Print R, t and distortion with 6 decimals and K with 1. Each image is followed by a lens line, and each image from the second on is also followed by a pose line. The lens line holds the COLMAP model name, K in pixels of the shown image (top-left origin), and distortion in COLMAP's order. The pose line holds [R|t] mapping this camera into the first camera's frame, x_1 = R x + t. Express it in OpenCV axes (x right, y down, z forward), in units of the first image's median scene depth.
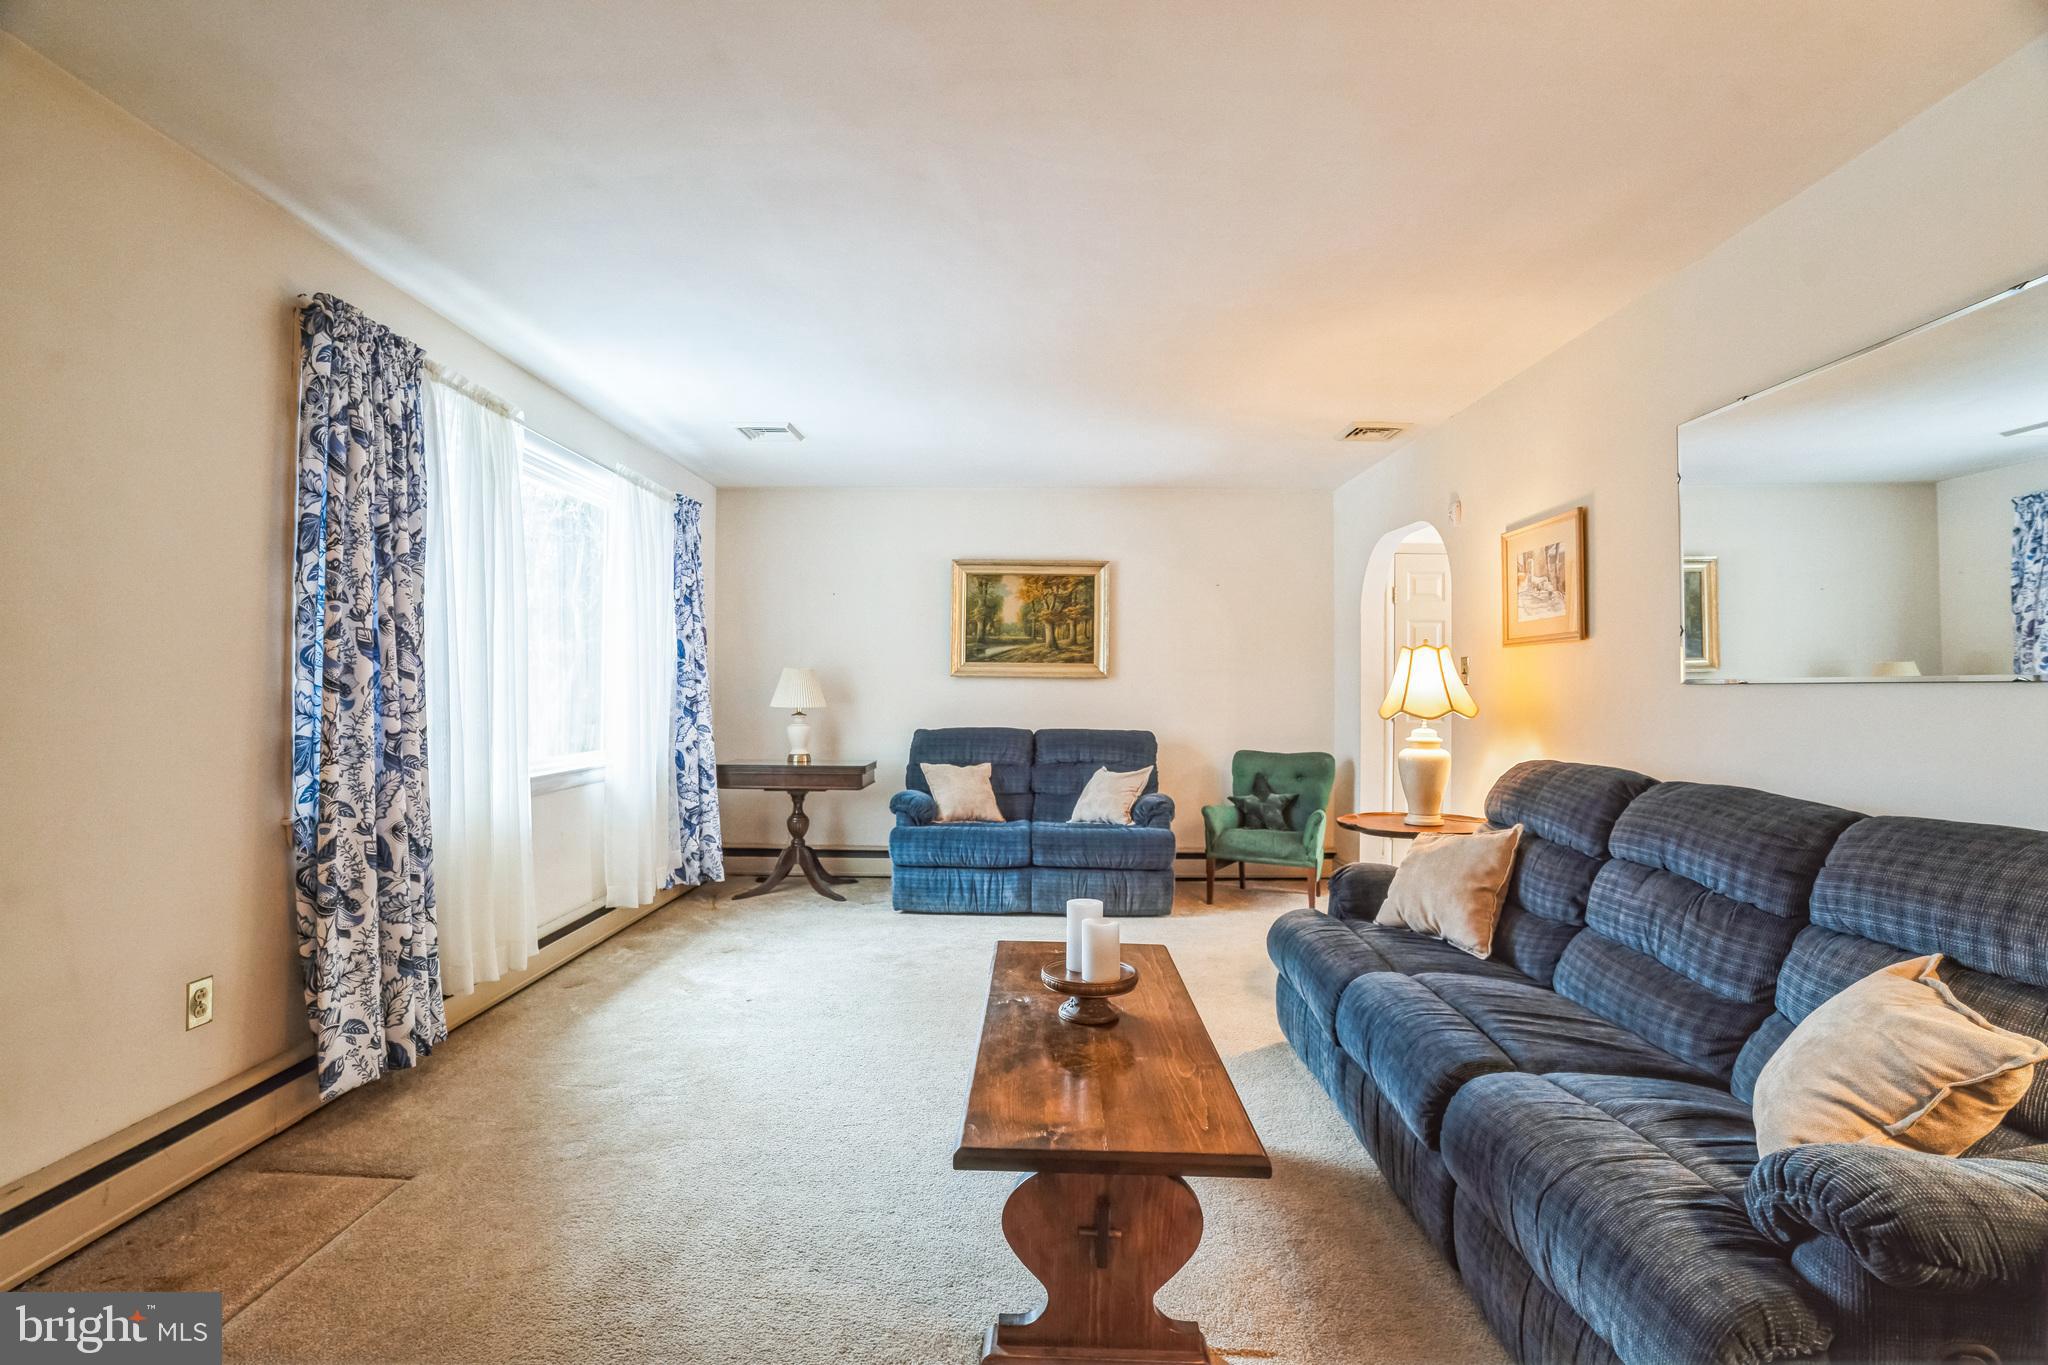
lens RADIAL K [[955.2, 0, 1021.3], [0, 955.2, 702.3], [0, 0, 1]] dist [-0.100798, 0.058151]
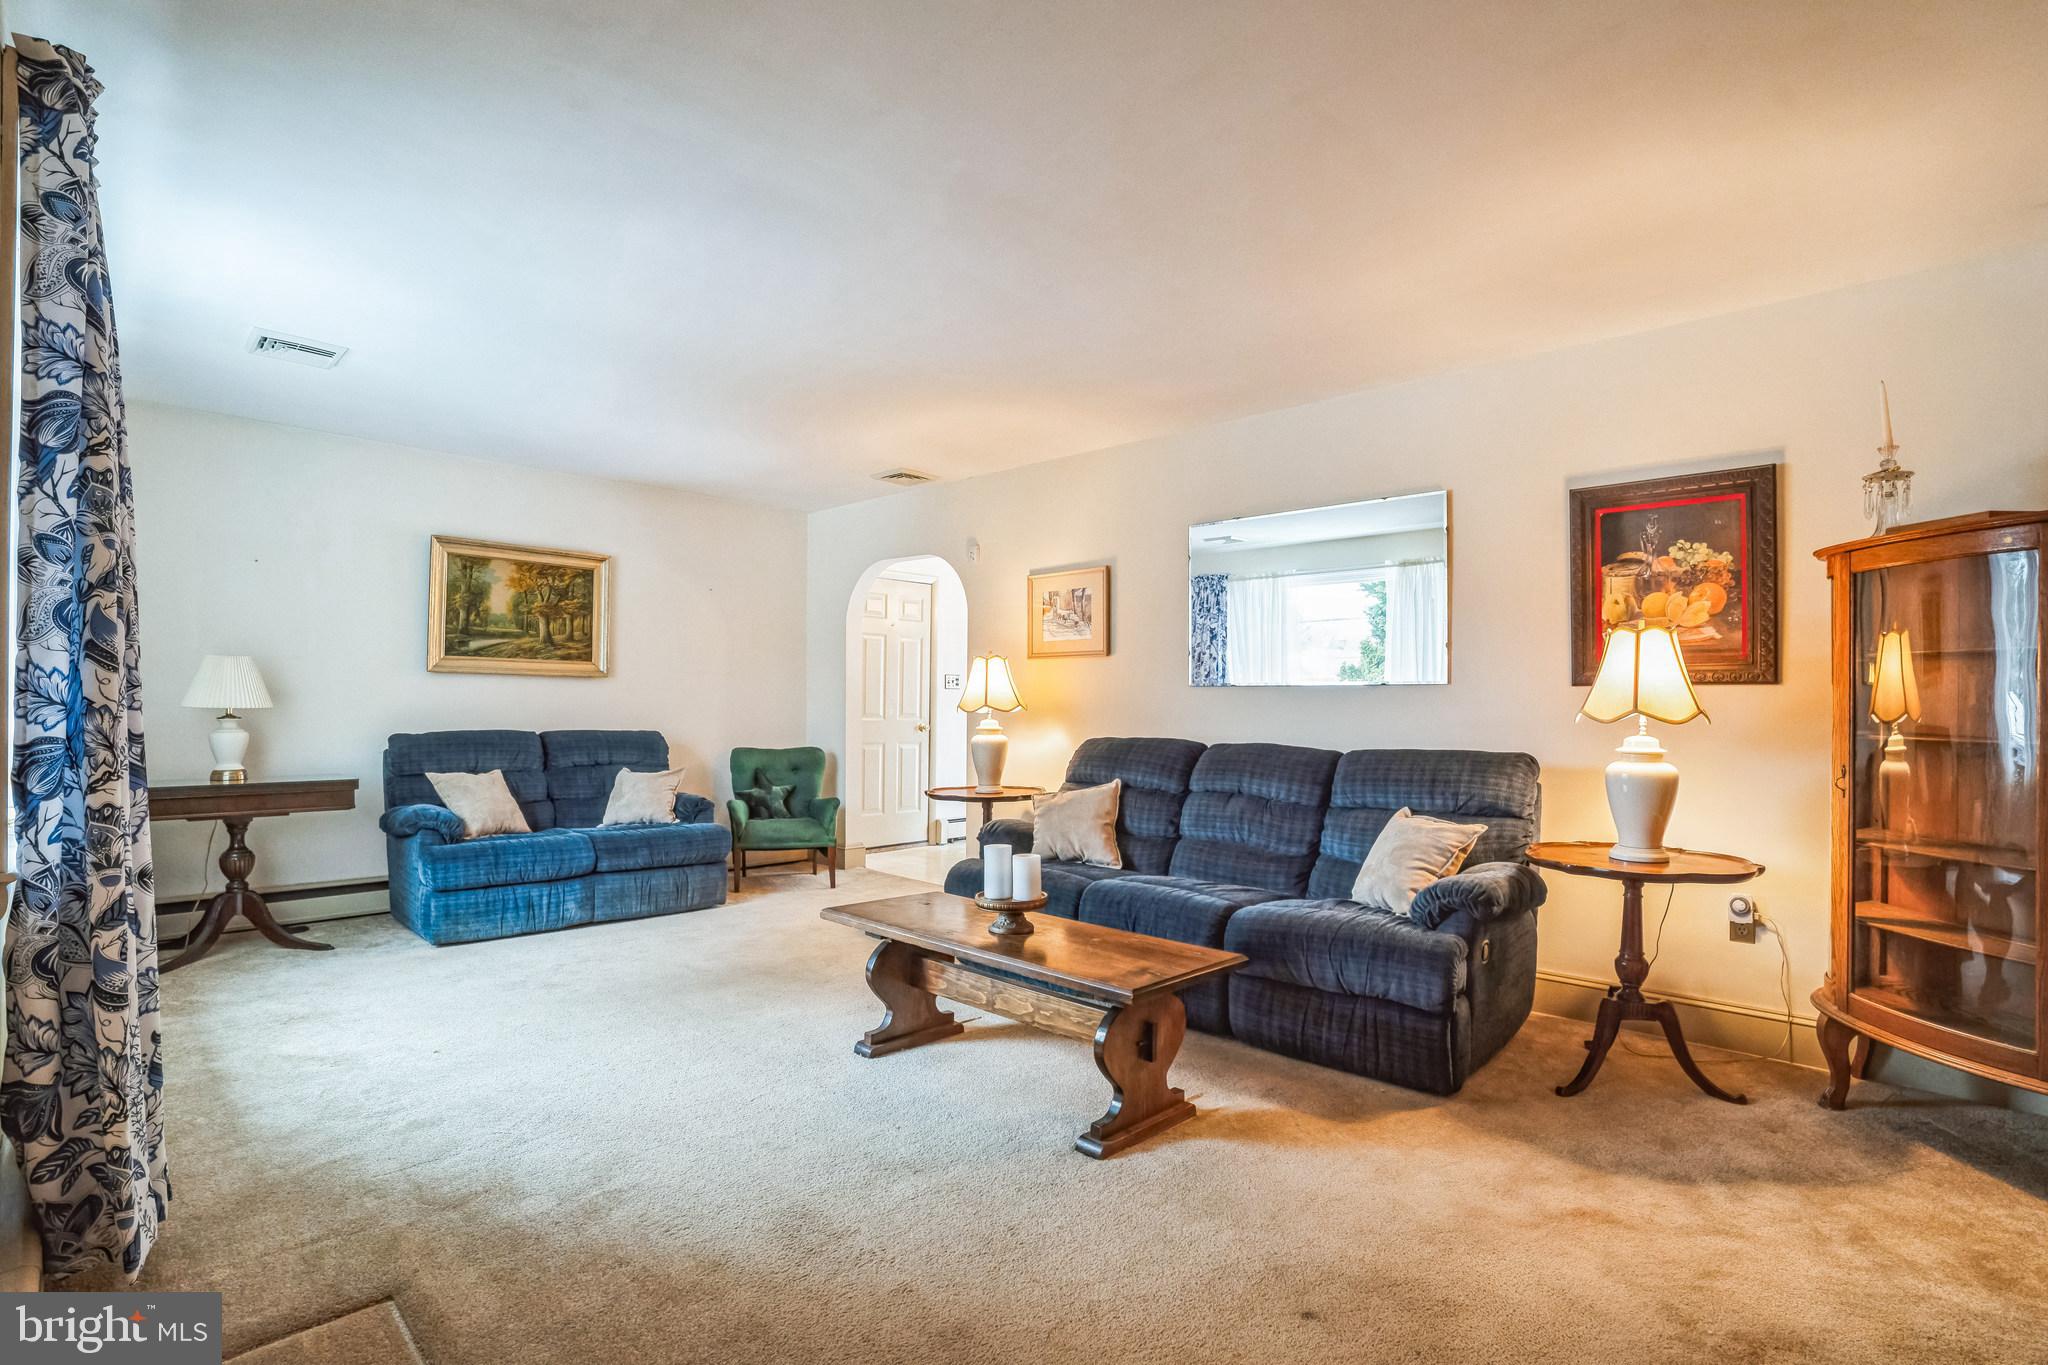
lens RADIAL K [[992.0, 0, 1024.6], [0, 992.0, 710.0], [0, 0, 1]] dist [-0.023692, 0.000615]
pose [[0.683619, -0.004246, 0.729827, -0.386610], [0.004708, 0.999988, 0.001408, 0.009385], [-0.729824, 0.002473, 0.683630, 0.011367]]
